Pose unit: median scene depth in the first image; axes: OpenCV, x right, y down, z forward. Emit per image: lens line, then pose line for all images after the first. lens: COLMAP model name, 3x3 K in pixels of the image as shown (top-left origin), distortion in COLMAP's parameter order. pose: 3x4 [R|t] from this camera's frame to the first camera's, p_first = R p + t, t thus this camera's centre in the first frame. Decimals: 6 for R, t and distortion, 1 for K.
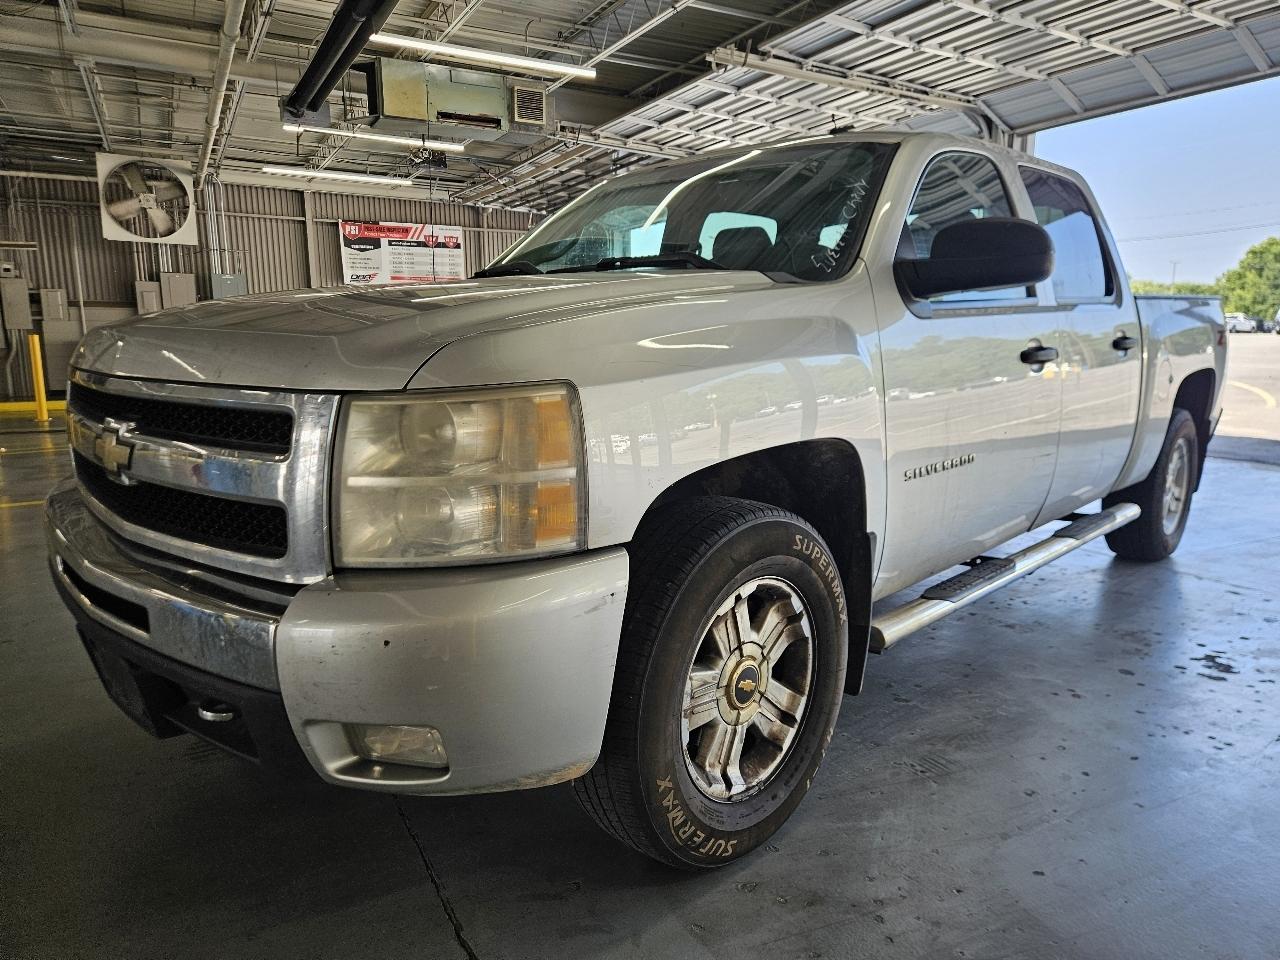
lens RADIAL K [[885.7, 0, 626.8], [0, 885.7, 478.1], [0, 0, 1]] dist [0.073663, -0.066246]
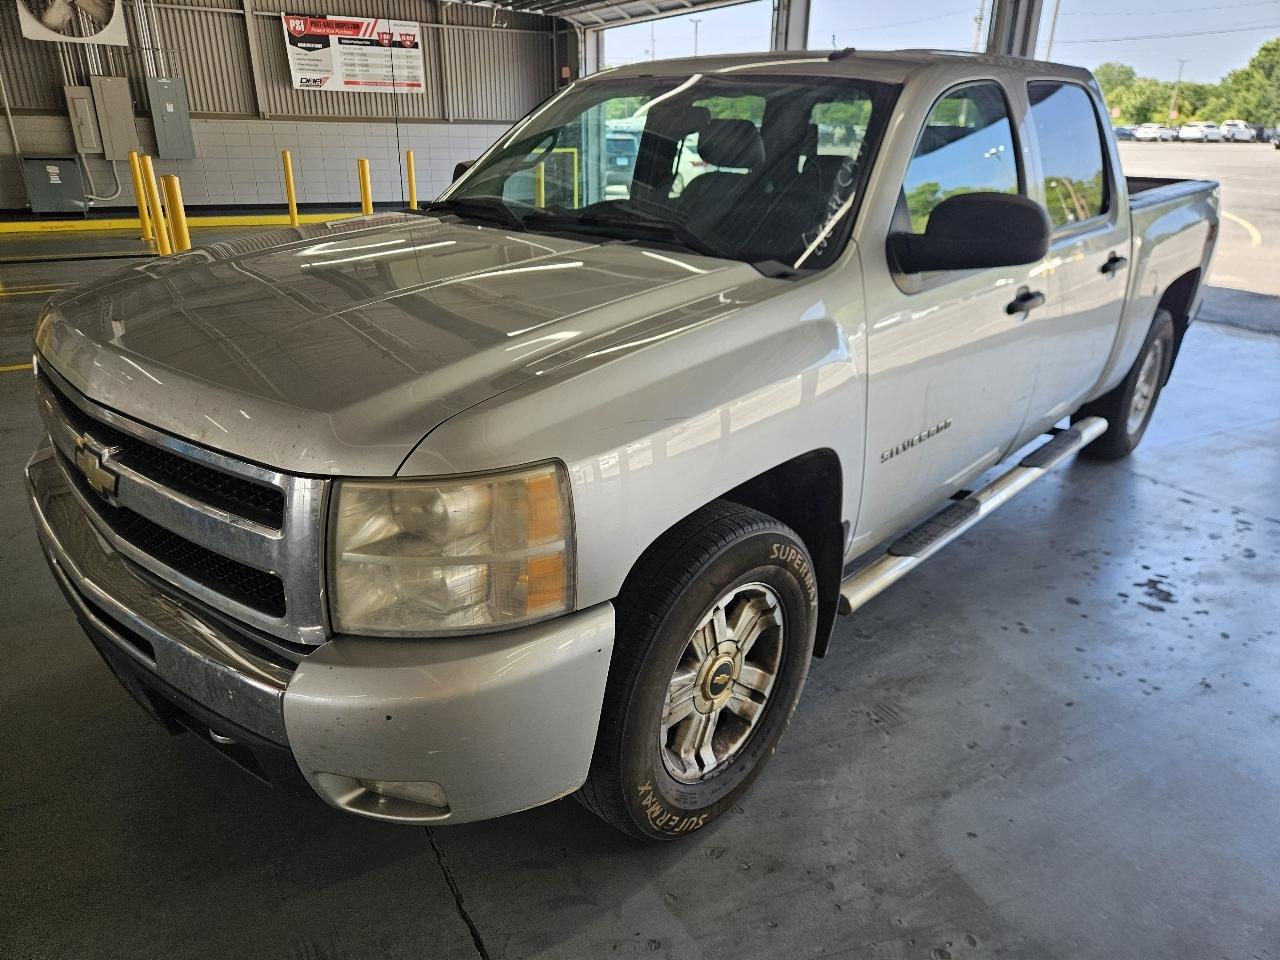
lens RADIAL K [[889.1, 0, 620.7], [0, 889.1, 478.1], [0, 0, 1]] dist [0.061763, -0.051862]
pose [[0.999621, 0.005301, 0.027031, -0.014226], [-0.011088, 0.975730, 0.218697, -0.205477], [-0.025215, -0.218914, 0.975418, 0.006800]]
